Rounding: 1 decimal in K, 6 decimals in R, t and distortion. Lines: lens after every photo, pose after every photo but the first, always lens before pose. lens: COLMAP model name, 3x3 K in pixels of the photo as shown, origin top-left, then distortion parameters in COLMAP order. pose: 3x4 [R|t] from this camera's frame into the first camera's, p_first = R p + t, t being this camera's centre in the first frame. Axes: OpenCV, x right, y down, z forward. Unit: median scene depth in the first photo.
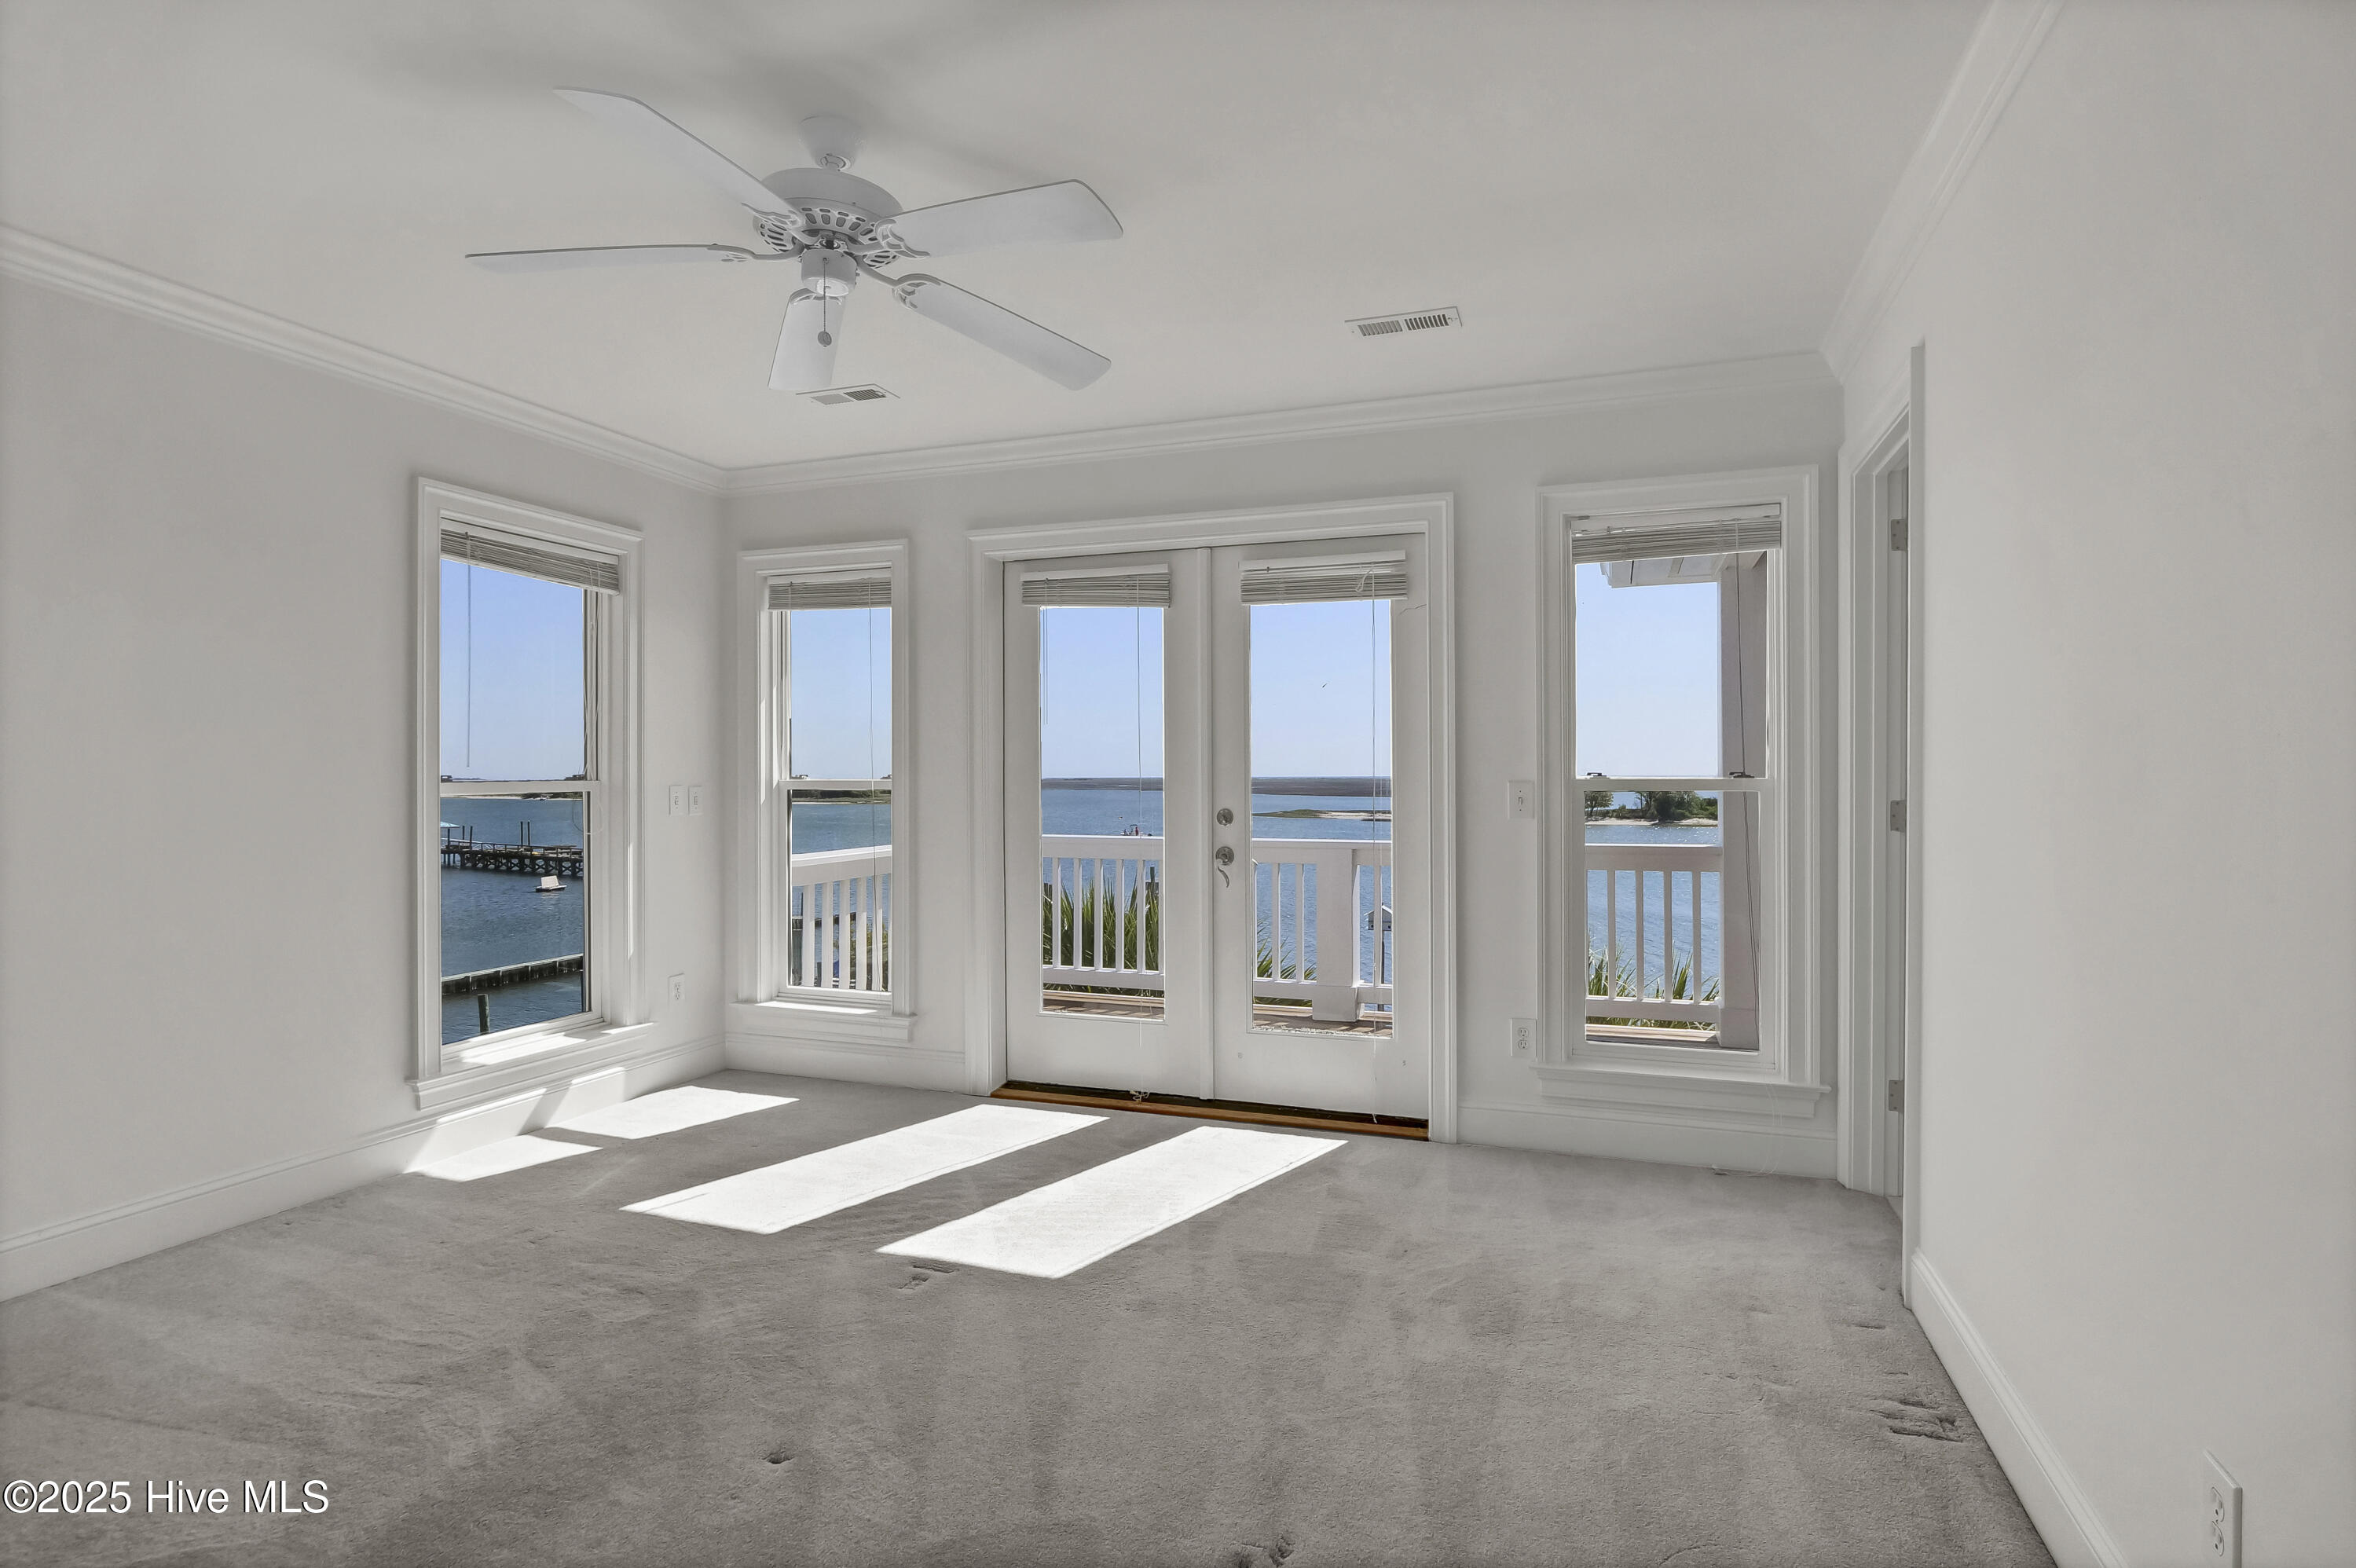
lens RADIAL K [[1183.9, 0, 1191.4], [0, 1183.9, 778.5], [0, 0, 1]] dist [-0.003754, -0.001582]
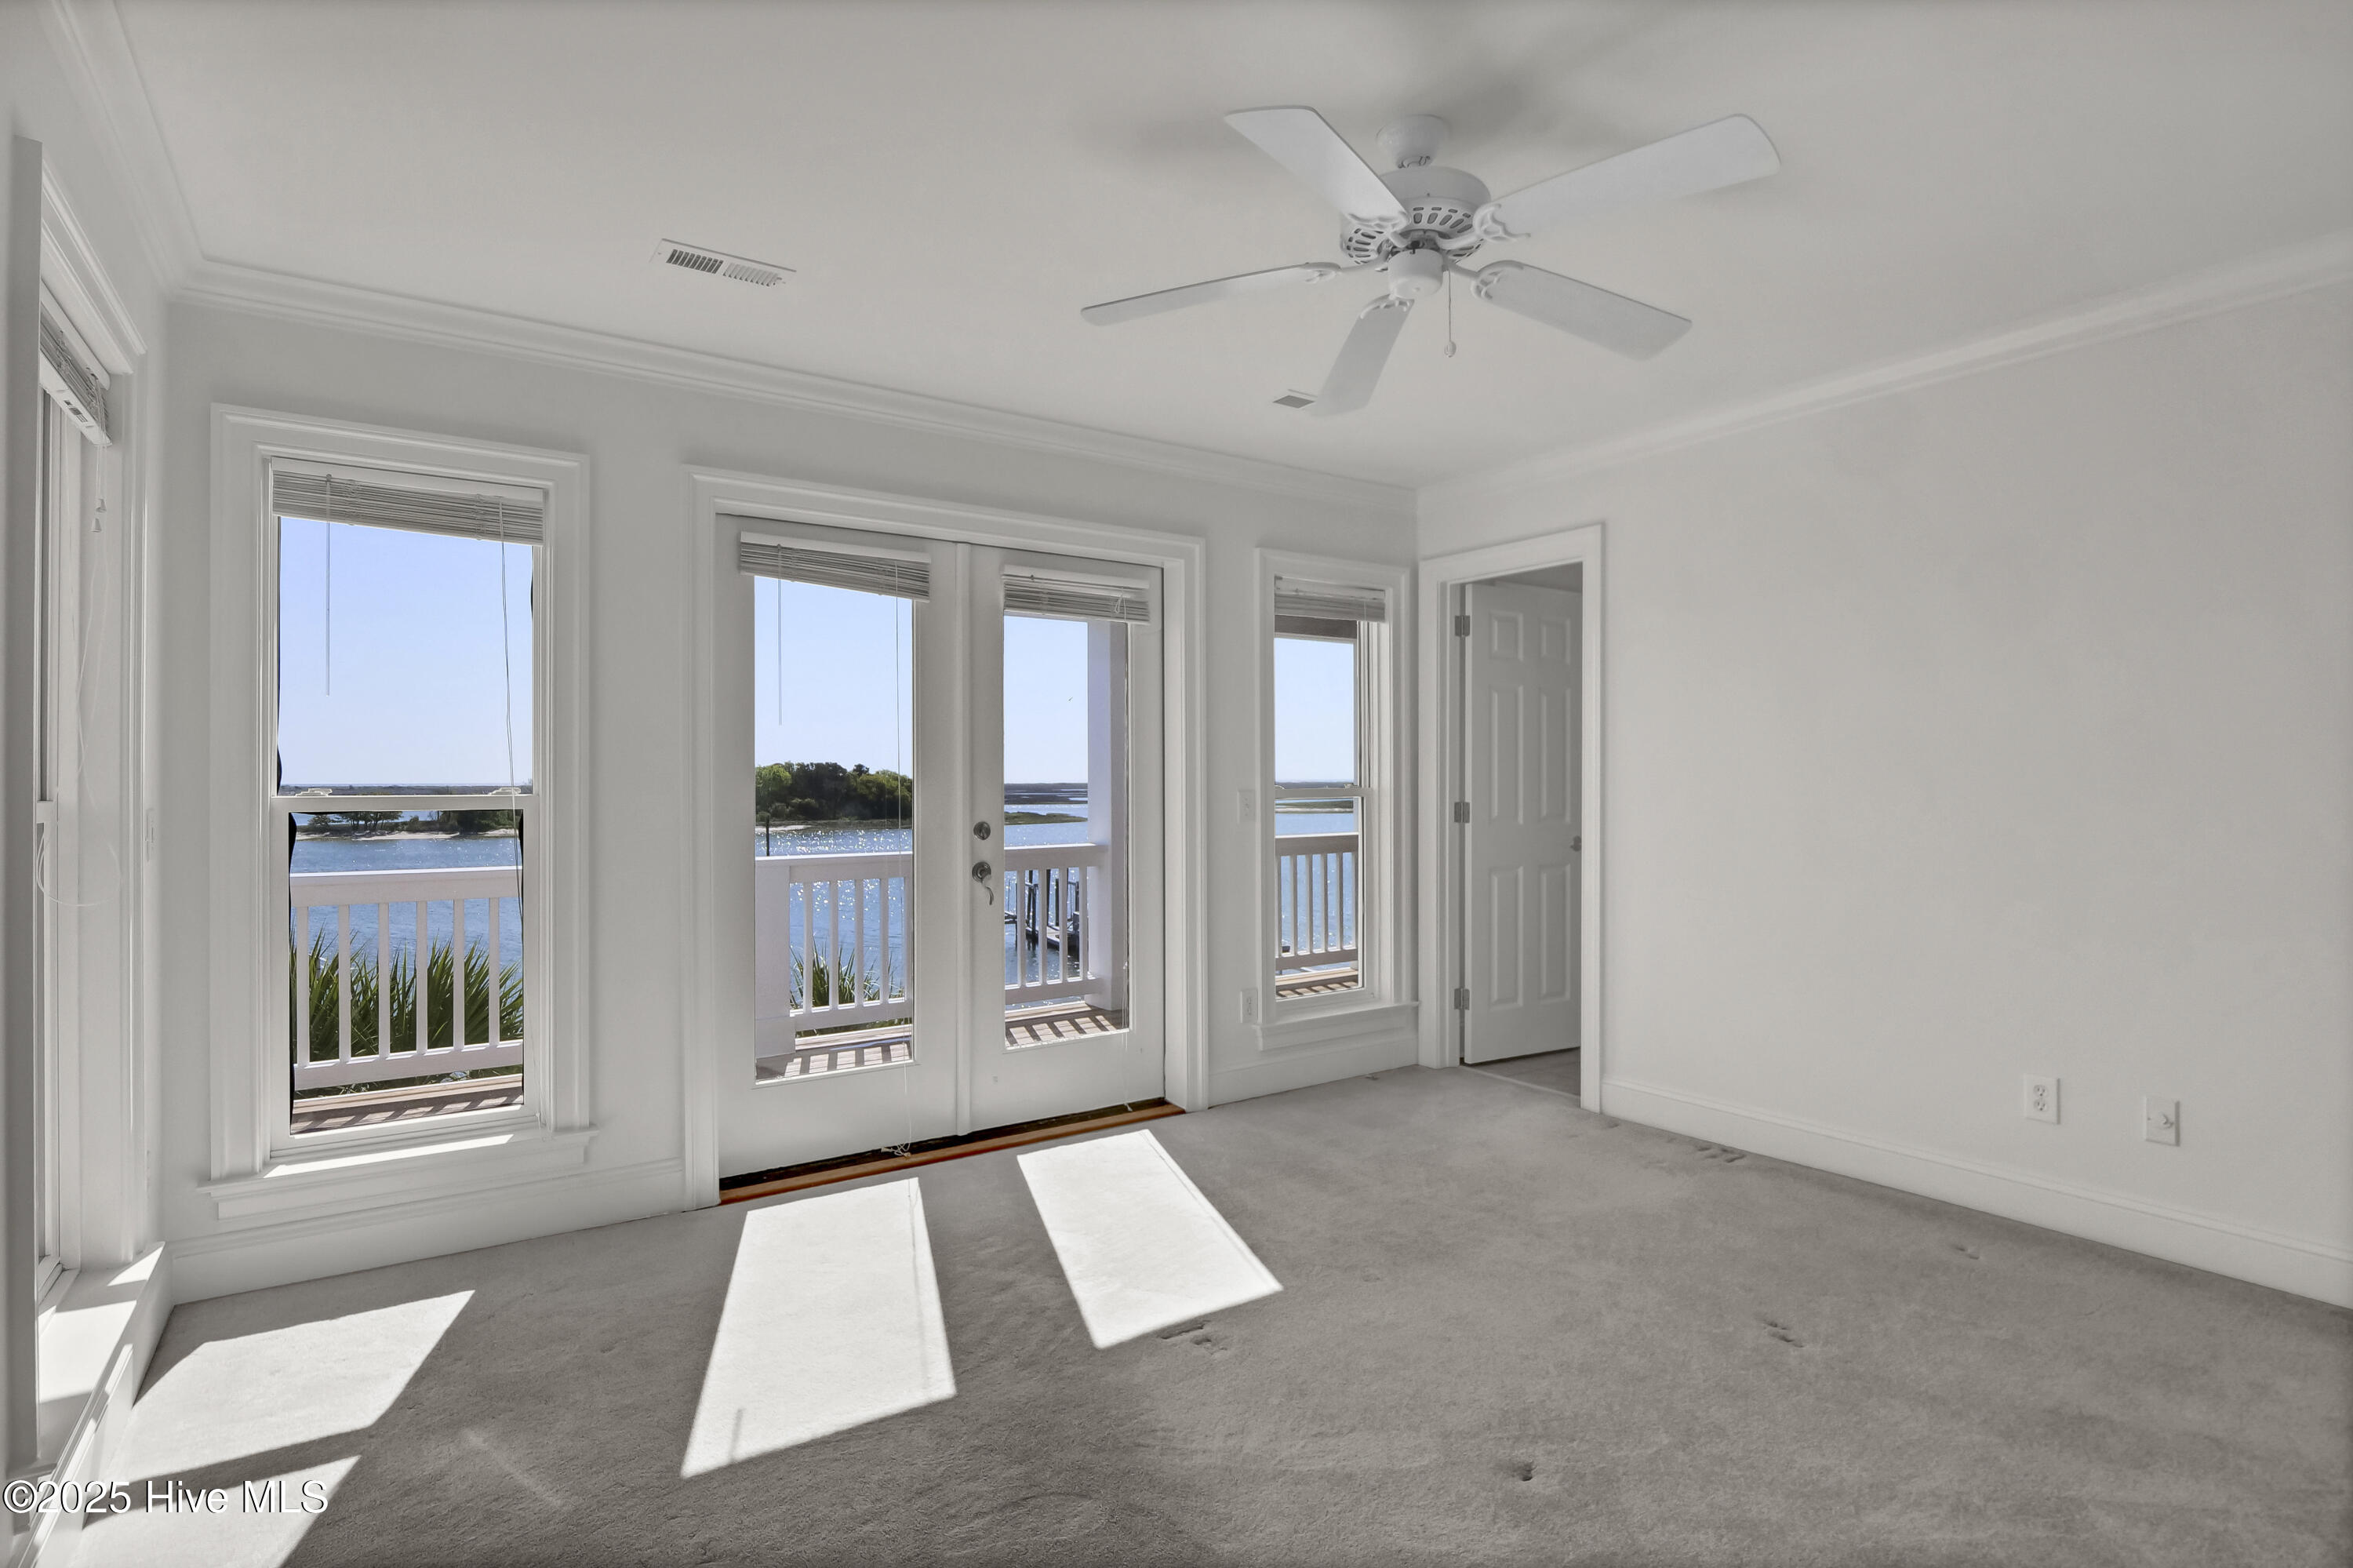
lens RADIAL K [[1182.5, 0, 1189.9], [0, 1182.5, 778.5], [0, 0, 1]] dist [-0.003754, -0.001582]
pose [[0.583820, 0.001414, 0.811882, -0.640327], [0.003733, 0.999983, -0.004426, -0.004430], [-0.811875, 0.005614, 0.583805, 0.311031]]
